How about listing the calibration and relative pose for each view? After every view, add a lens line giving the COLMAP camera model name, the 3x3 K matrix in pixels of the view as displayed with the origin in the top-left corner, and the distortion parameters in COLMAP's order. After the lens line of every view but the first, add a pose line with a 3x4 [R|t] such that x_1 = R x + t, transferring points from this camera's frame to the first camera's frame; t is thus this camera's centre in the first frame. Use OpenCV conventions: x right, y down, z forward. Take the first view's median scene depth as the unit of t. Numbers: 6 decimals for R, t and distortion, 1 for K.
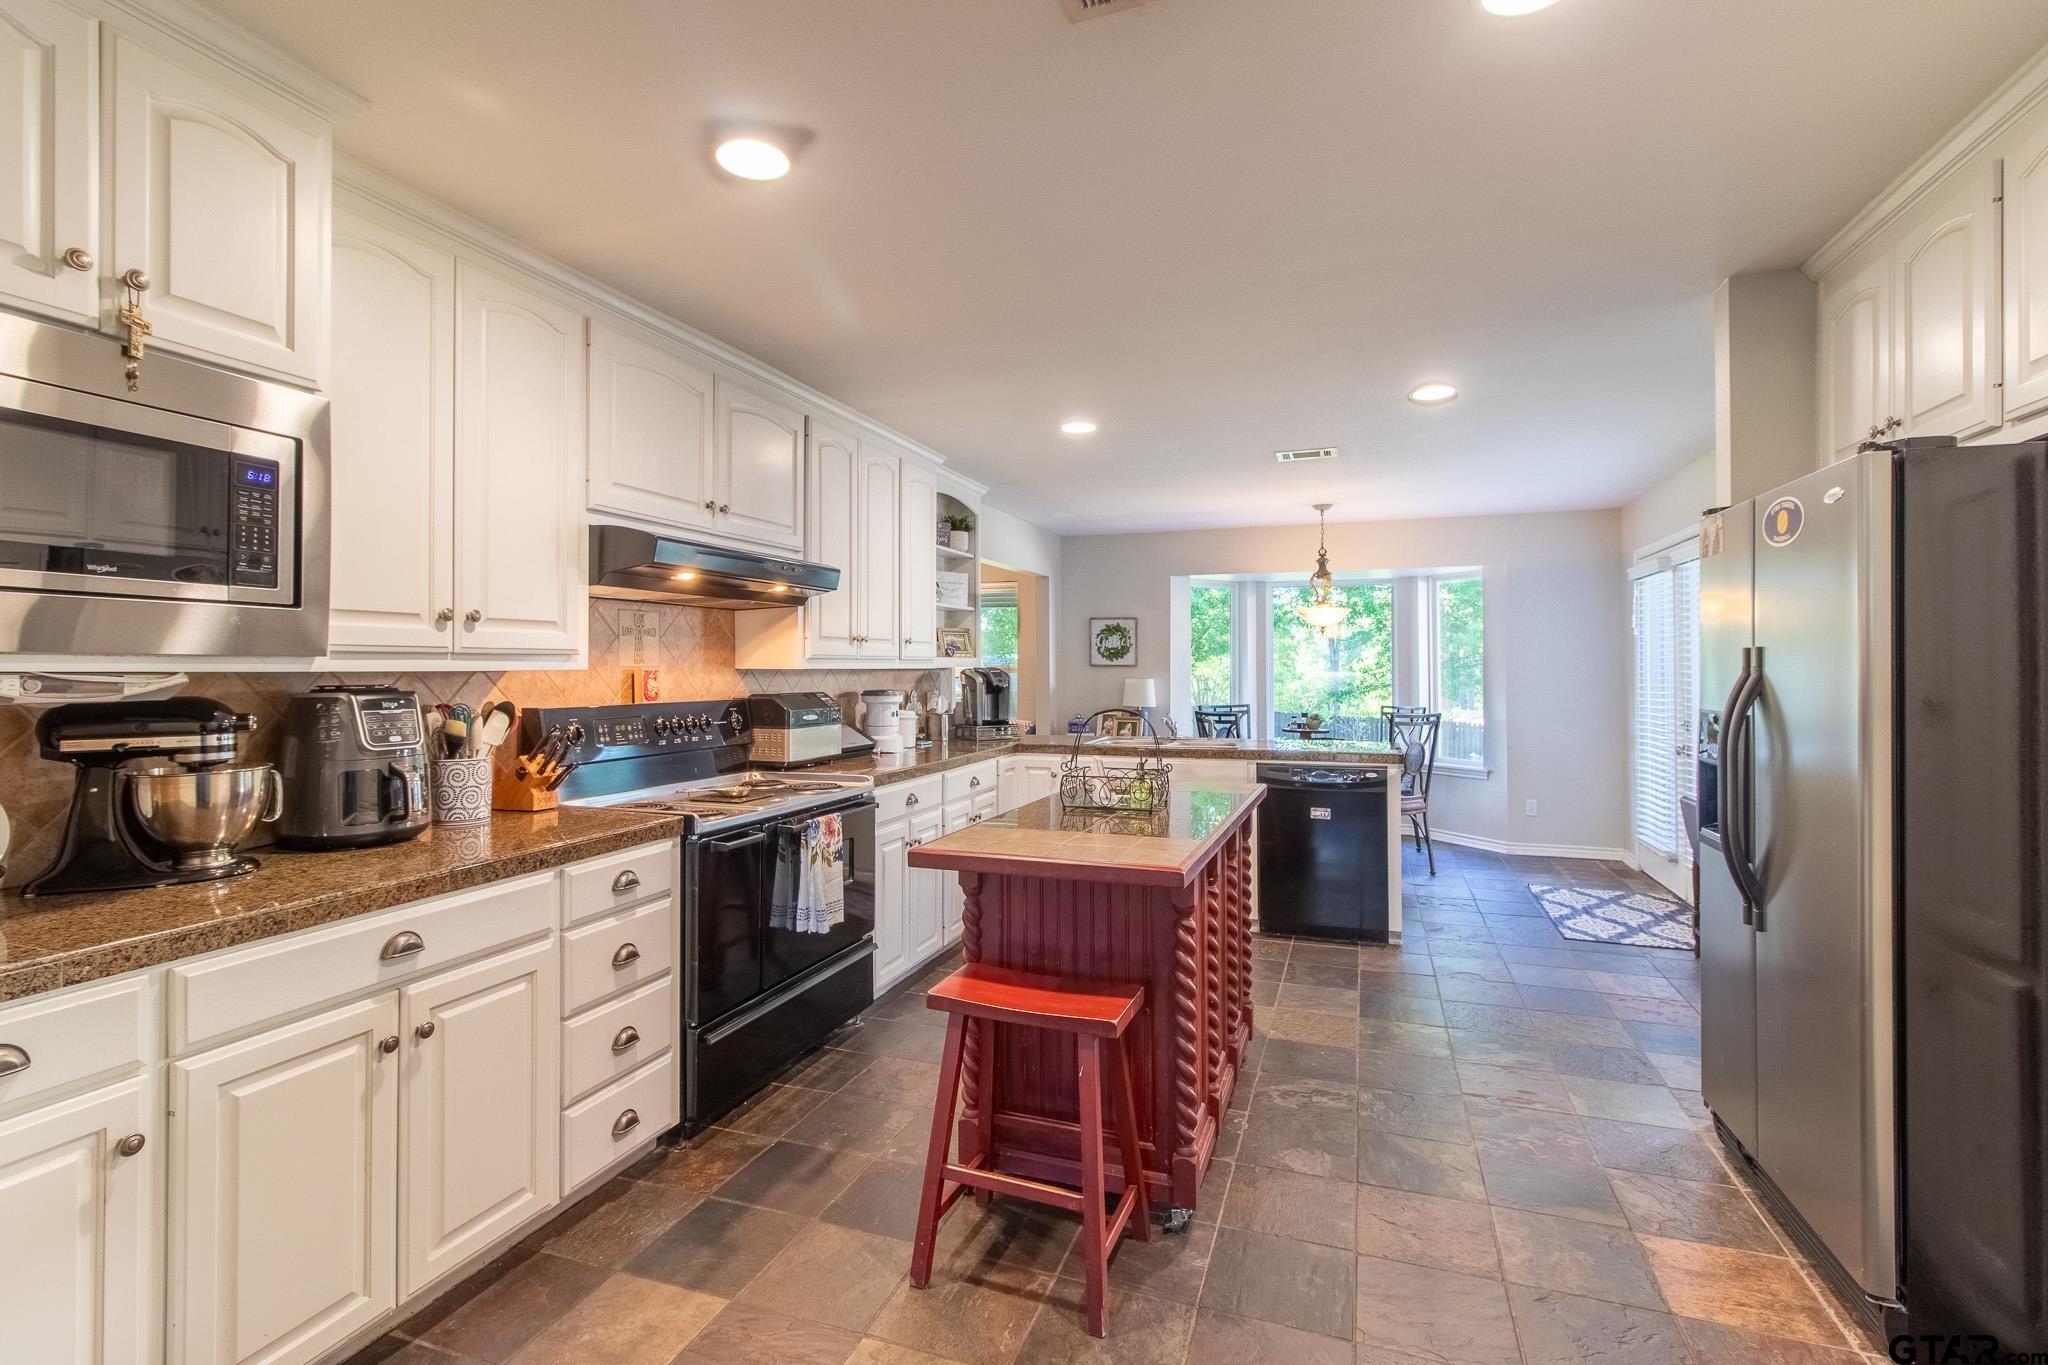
lens RADIAL K [[949.6, 0, 1032.2], [0, 949.6, 658.8], [0, 0, 1]] dist [0.000767, -0.000989]
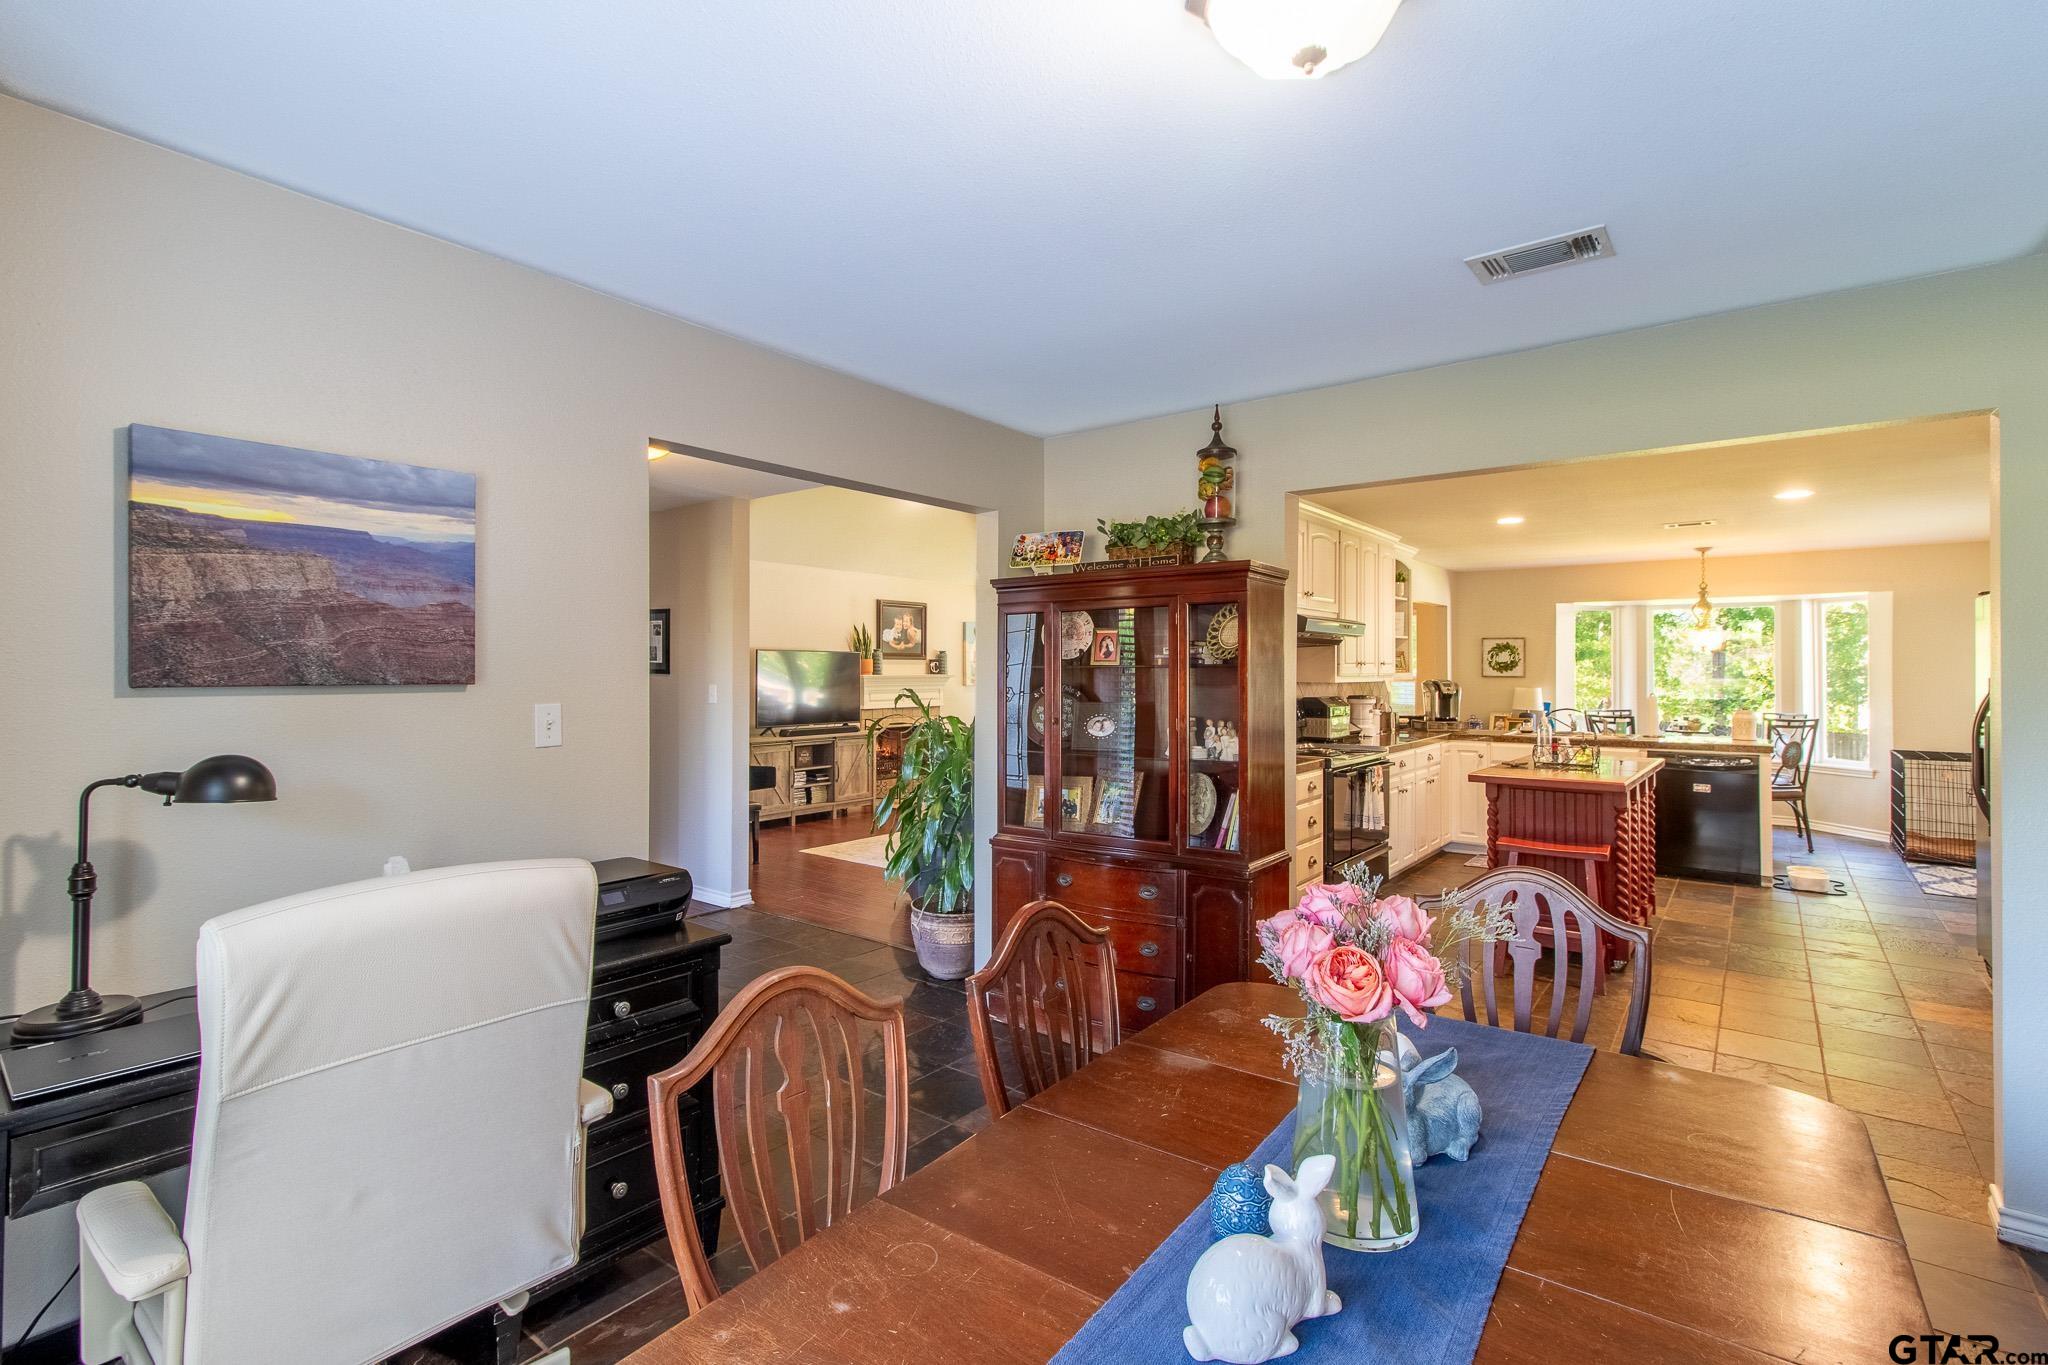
lens RADIAL K [[953.9, 0, 1018.8], [0, 953.9, 662.9], [0, 0, 1]] dist [-0.000531, 0.000265]
pose [[0.947585, -0.000768, -0.319503, -0.241177], [0.001126, 0.999999, 0.000935, -0.026316], [0.319502, -0.001246, 0.947585, -0.782130]]
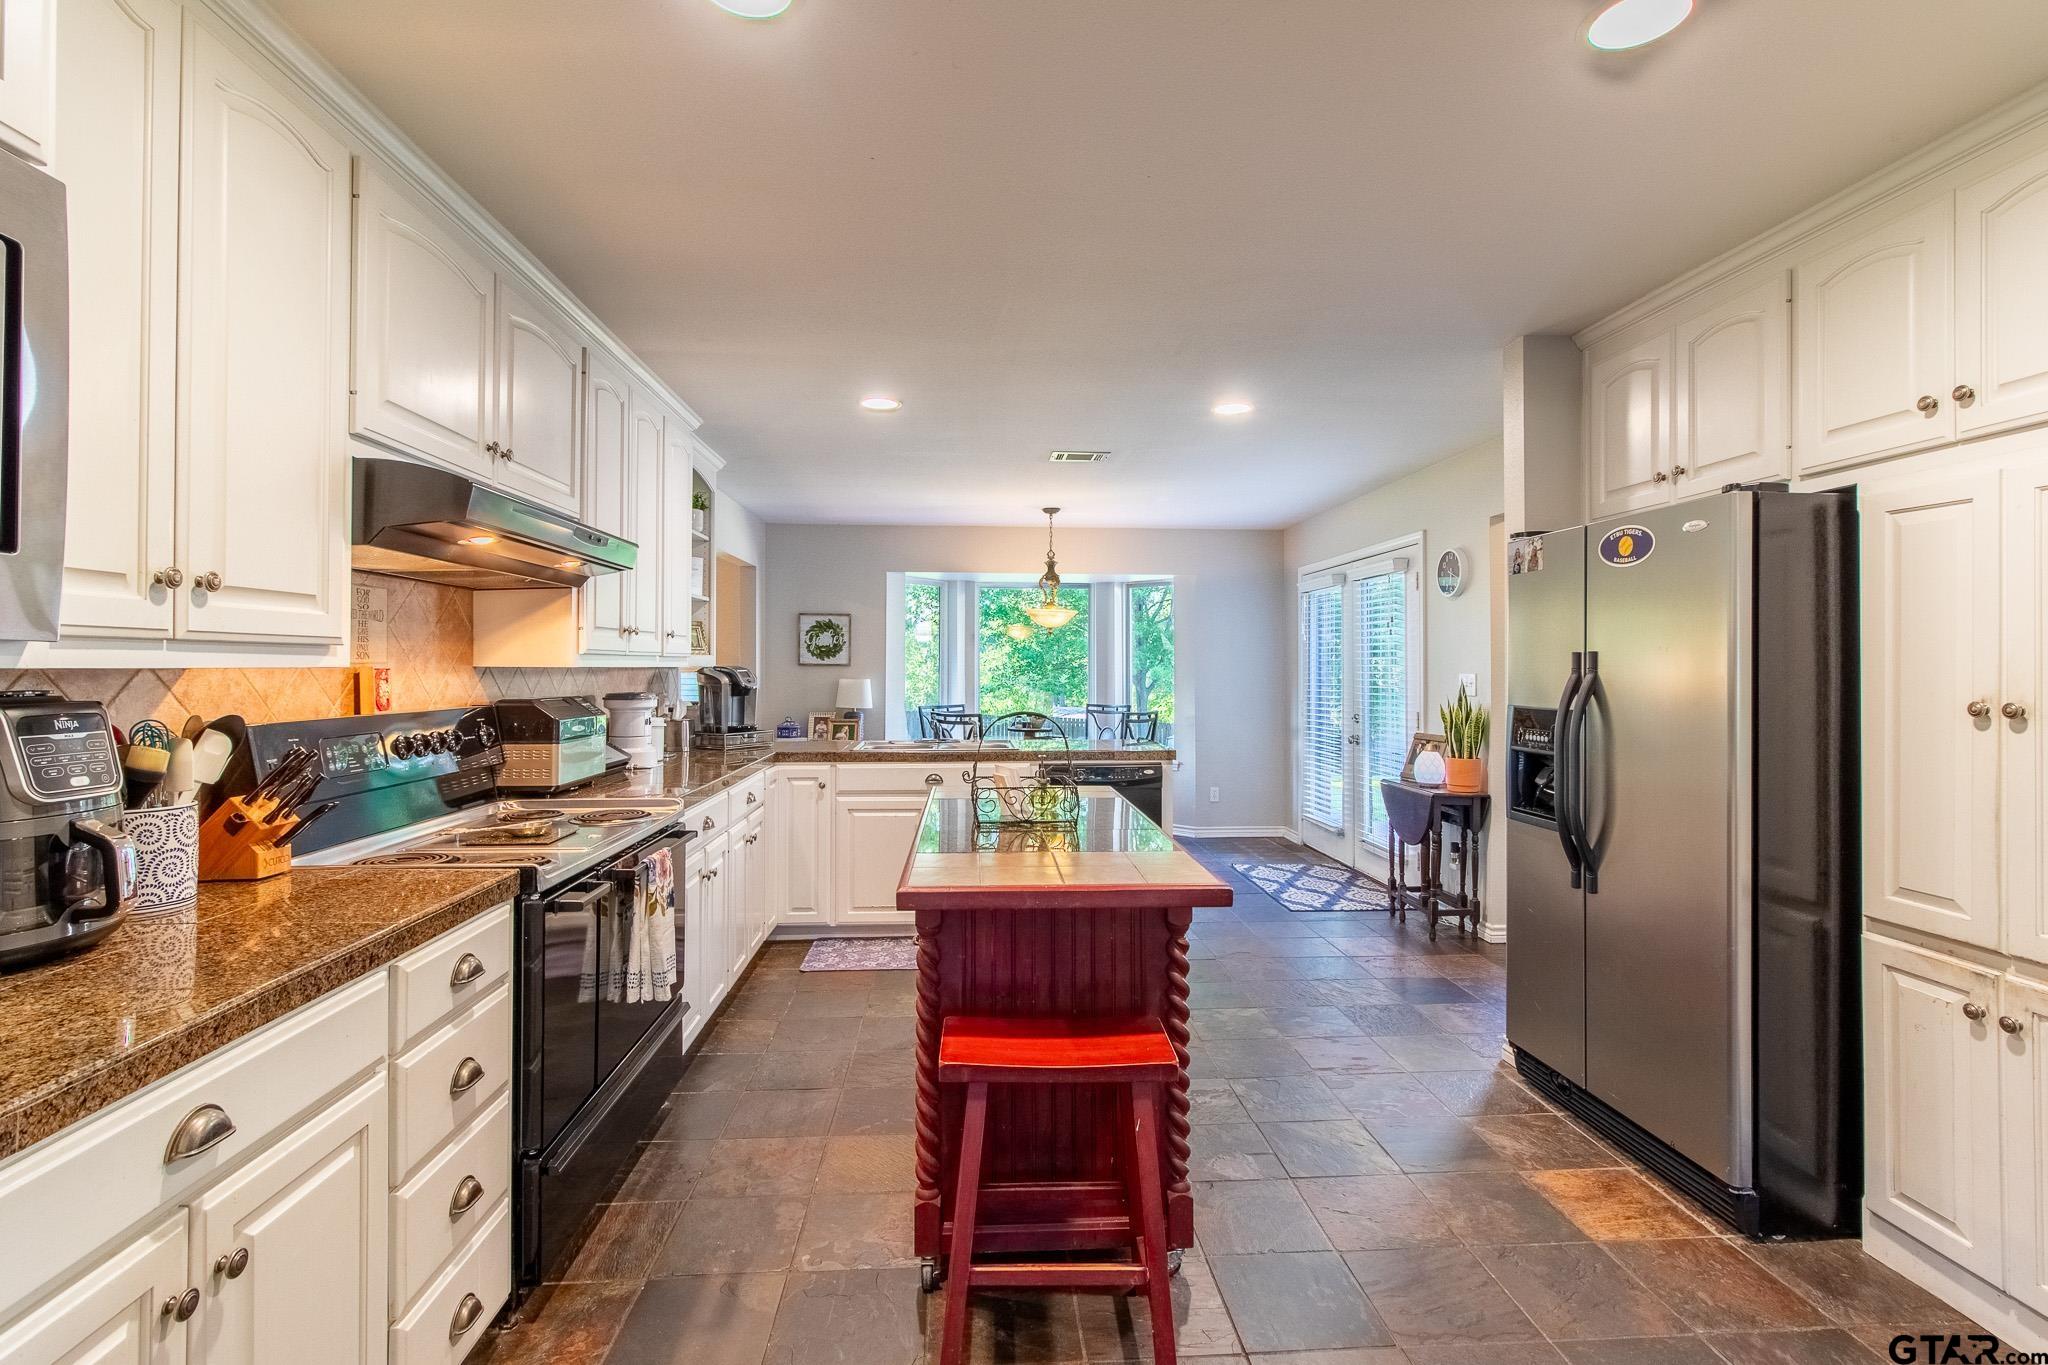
lens RADIAL K [[949.6, 0, 1032.2], [0, 949.6, 658.8], [0, 0, 1]] dist [0.000767, -0.000989]
pose [[0.916139, 0.007456, 0.400792, -0.215242], [-0.007554, 0.999971, -0.001337, 0.002010], [-0.400790, -0.001803, 0.916168, 0.126054]]
